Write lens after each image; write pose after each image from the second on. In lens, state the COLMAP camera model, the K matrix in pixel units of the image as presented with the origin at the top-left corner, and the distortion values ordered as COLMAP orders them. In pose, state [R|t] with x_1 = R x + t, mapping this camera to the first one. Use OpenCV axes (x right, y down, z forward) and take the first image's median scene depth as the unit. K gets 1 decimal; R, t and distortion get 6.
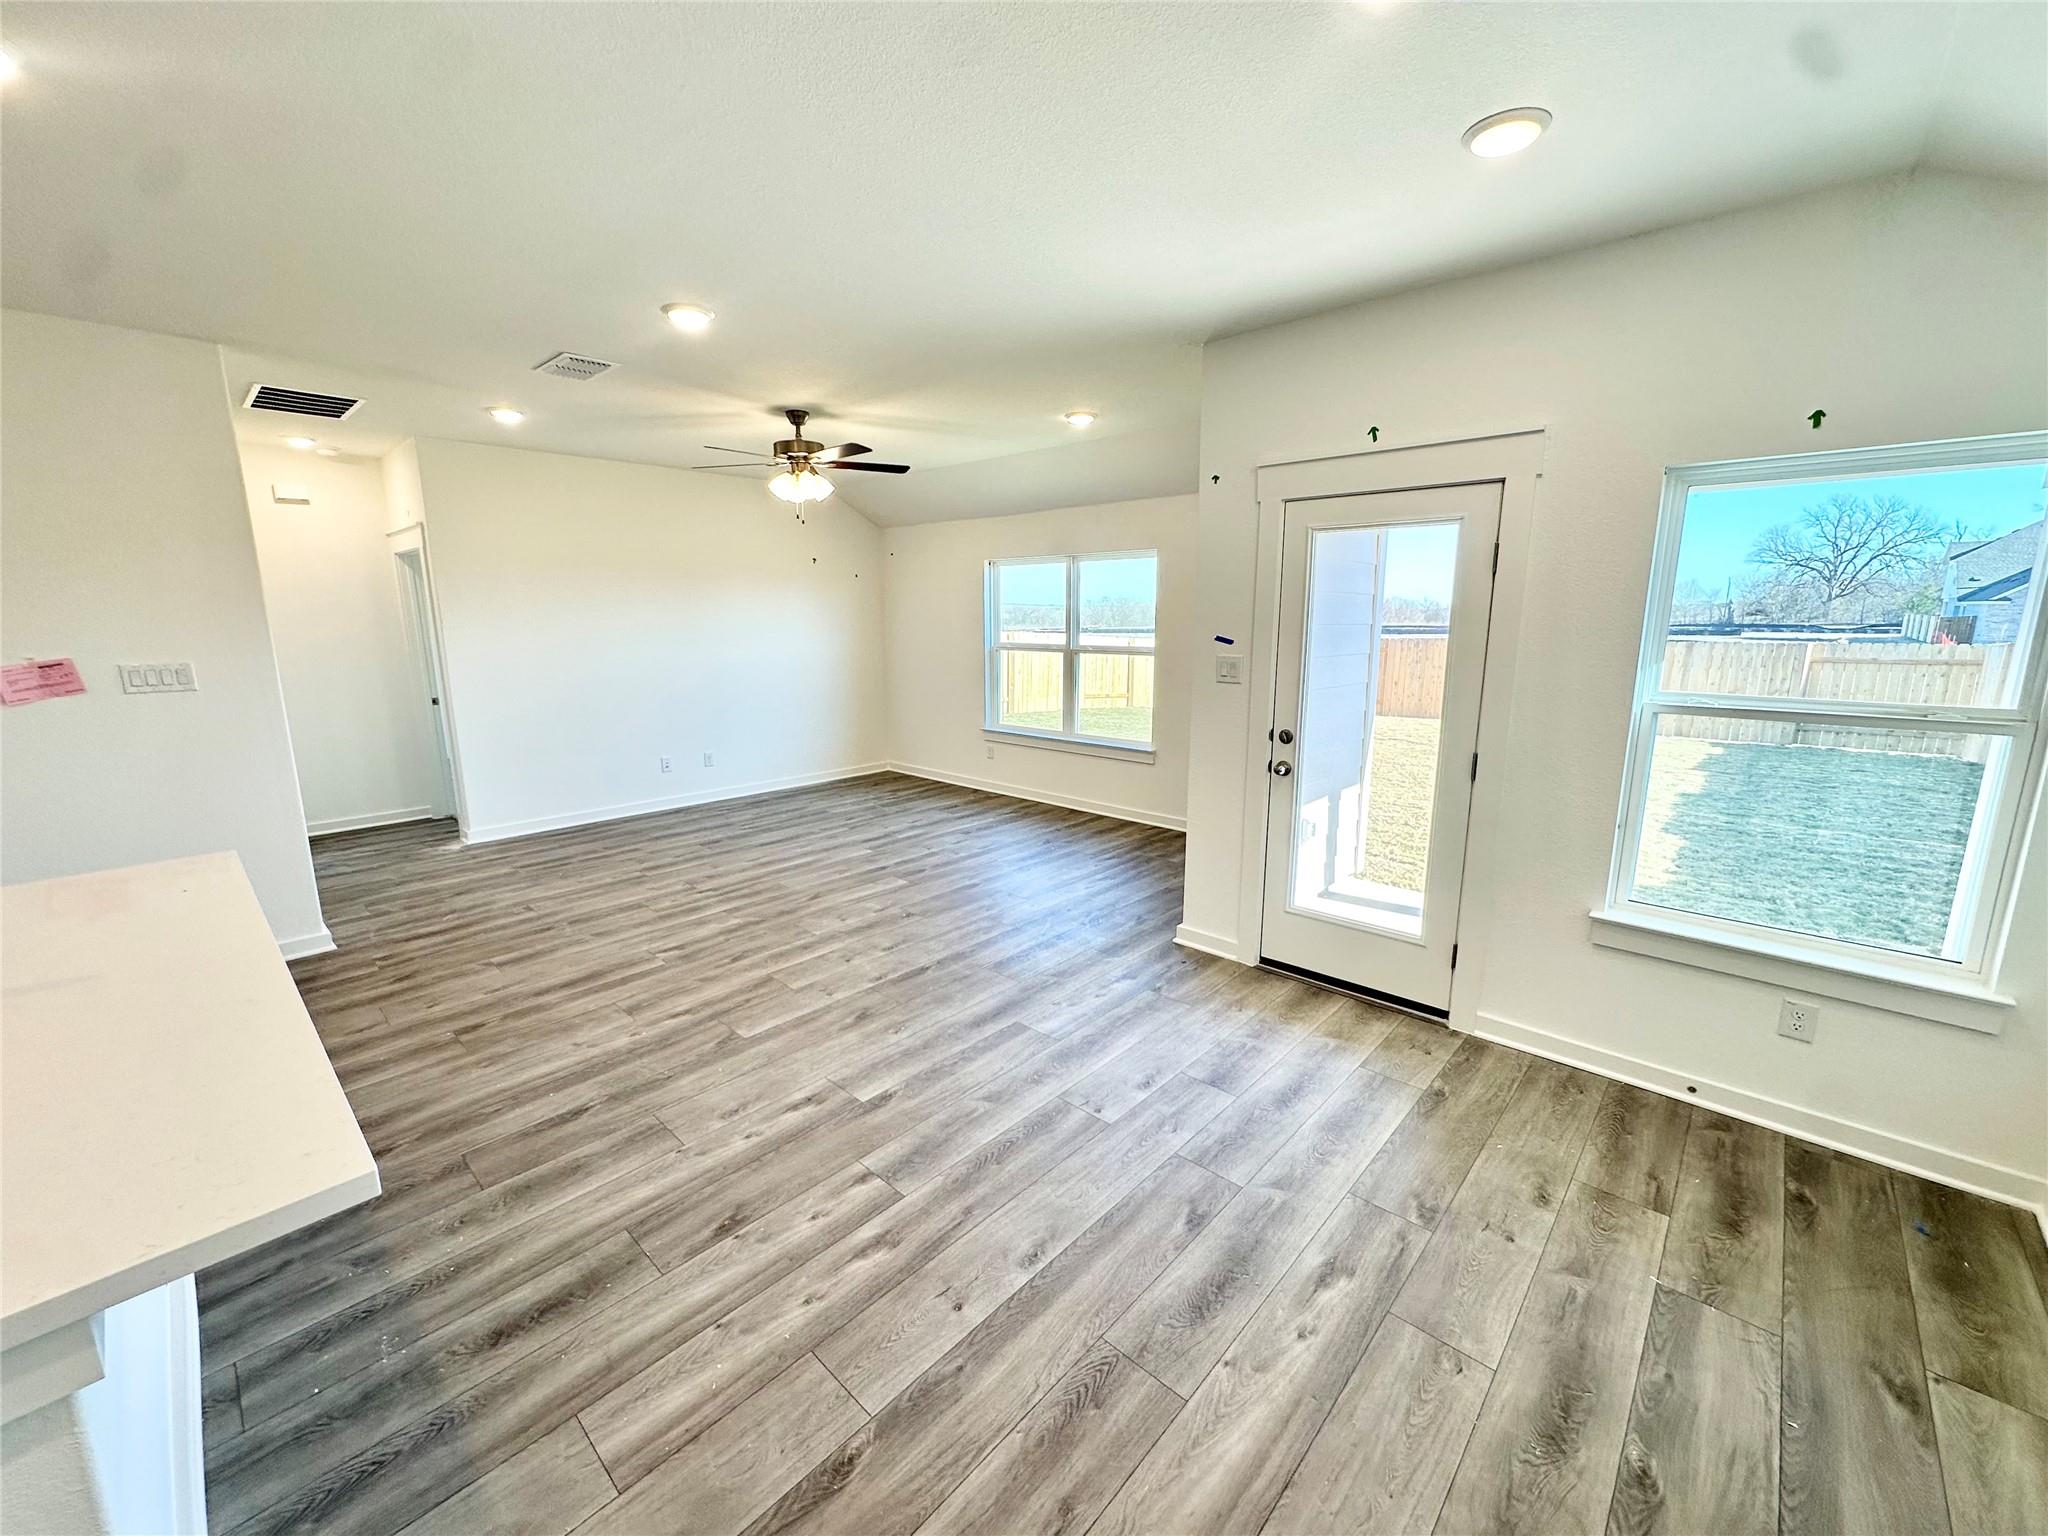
lens RADIAL K [[820.1, 0, 1021.7], [0, 820.1, 772.4], [0, 0, 1]] dist [0.002145, -0.000369]
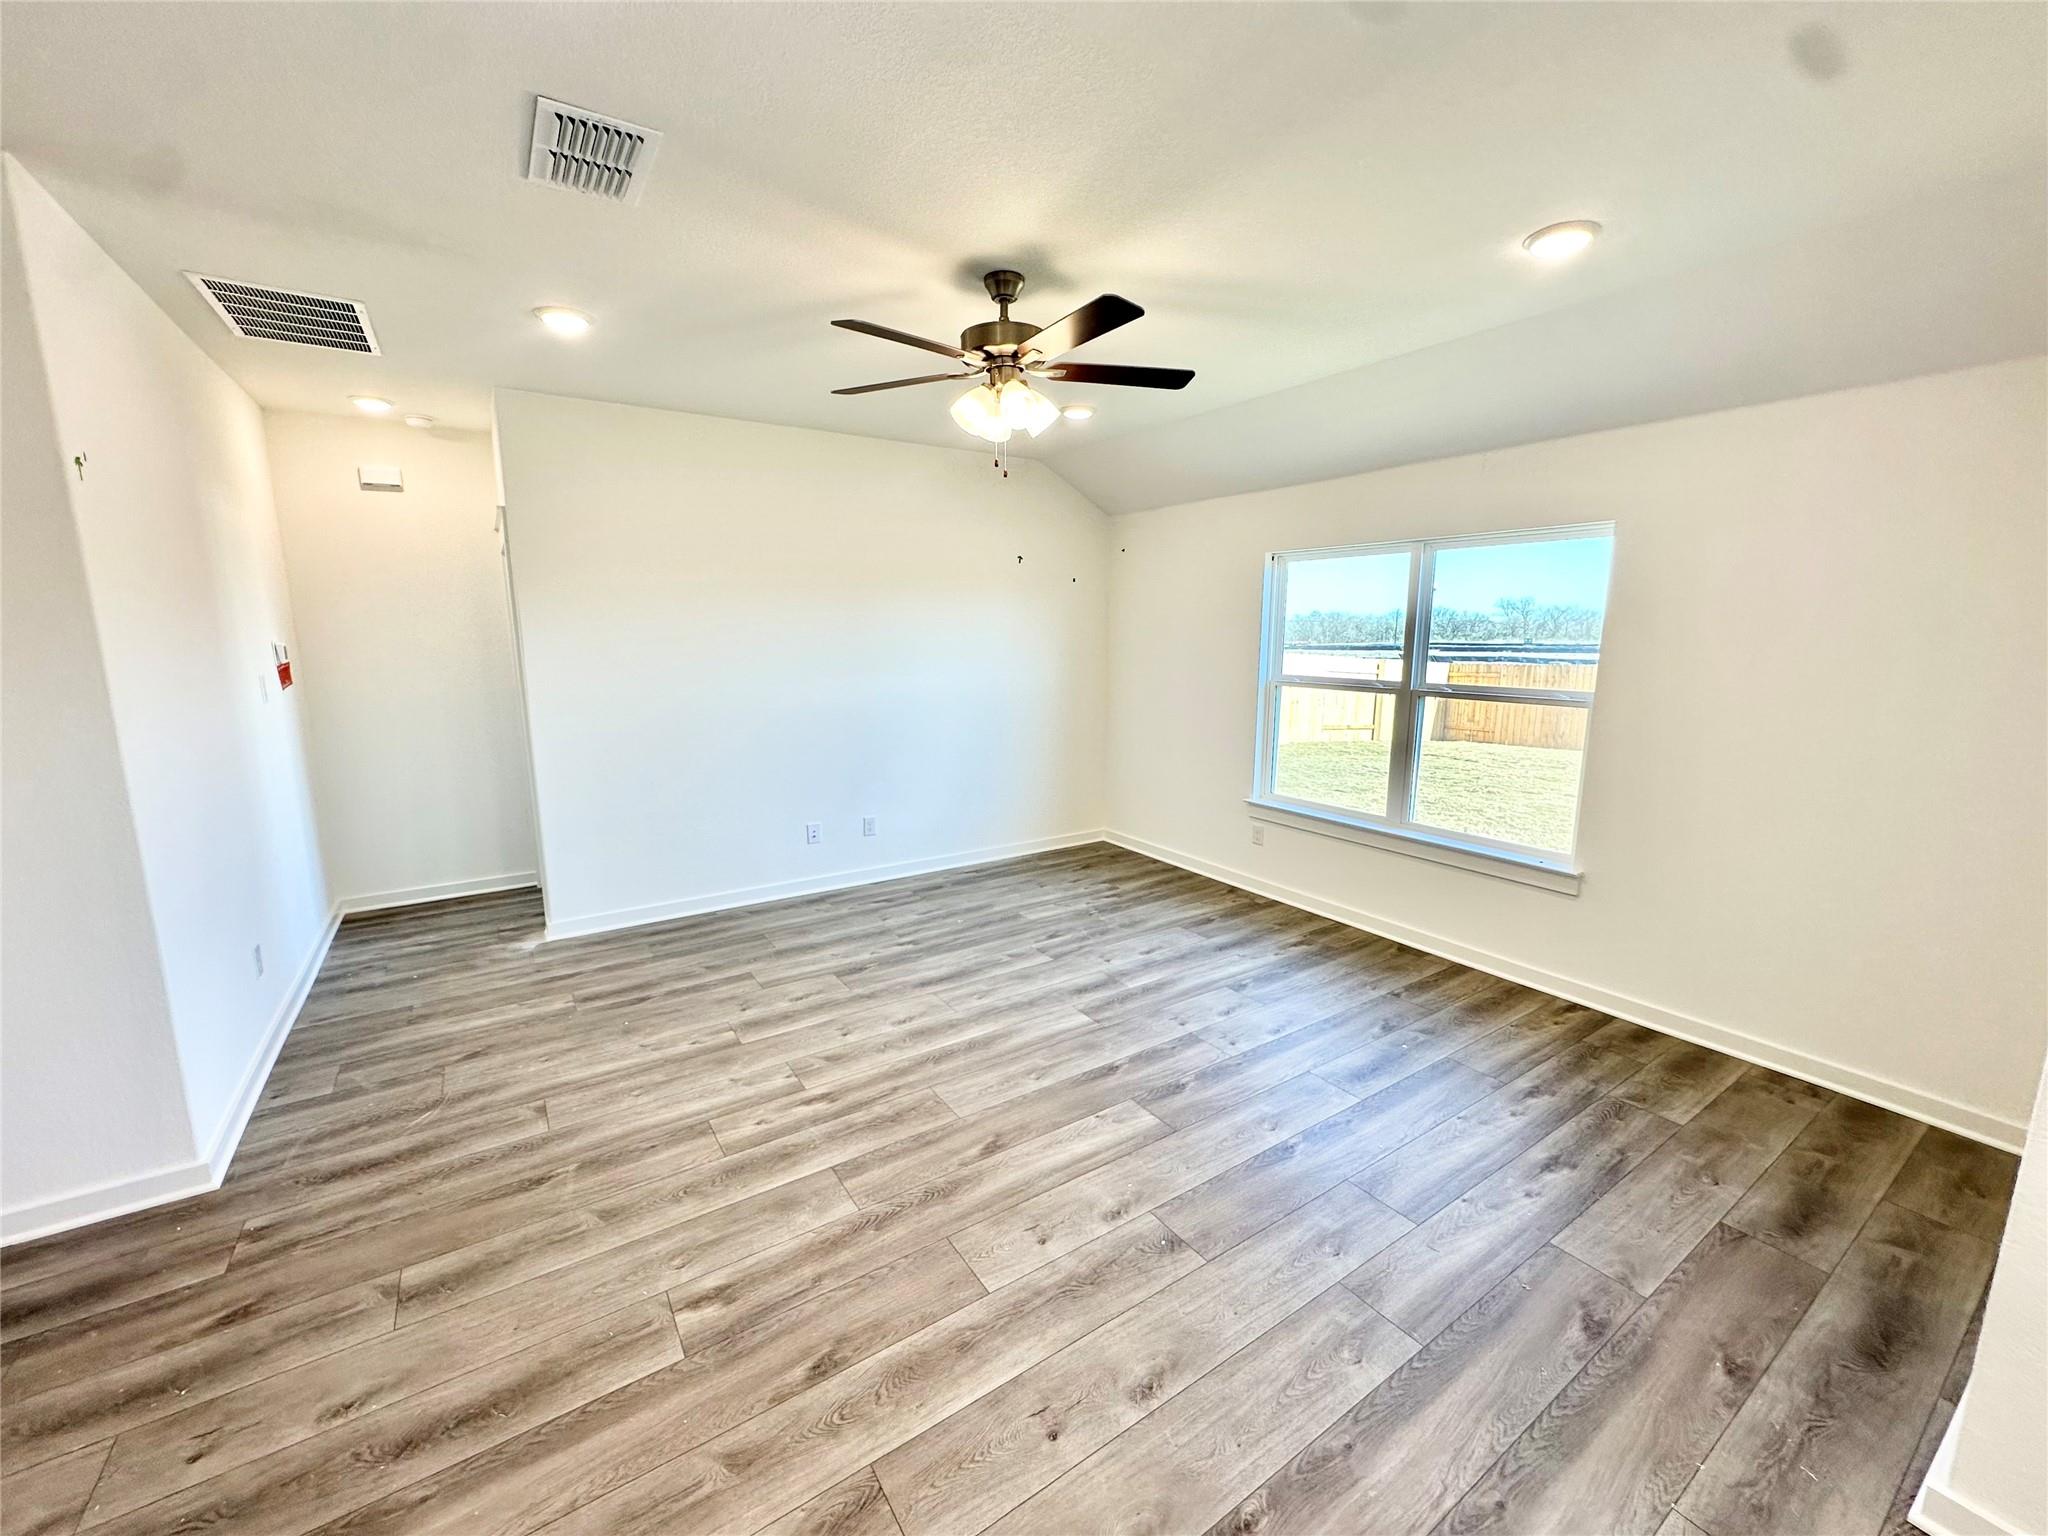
lens RADIAL K [[820.1, 0, 1023.9], [0, 820.1, 765.1], [0, 0, 1]] dist [0.002145, -0.000369]
pose [[0.972618, 0.042371, -0.228514, -0.099465], [-0.048028, 0.998660, -0.019251, -0.080816], [0.227392, 0.029698, 0.973350, 0.392942]]
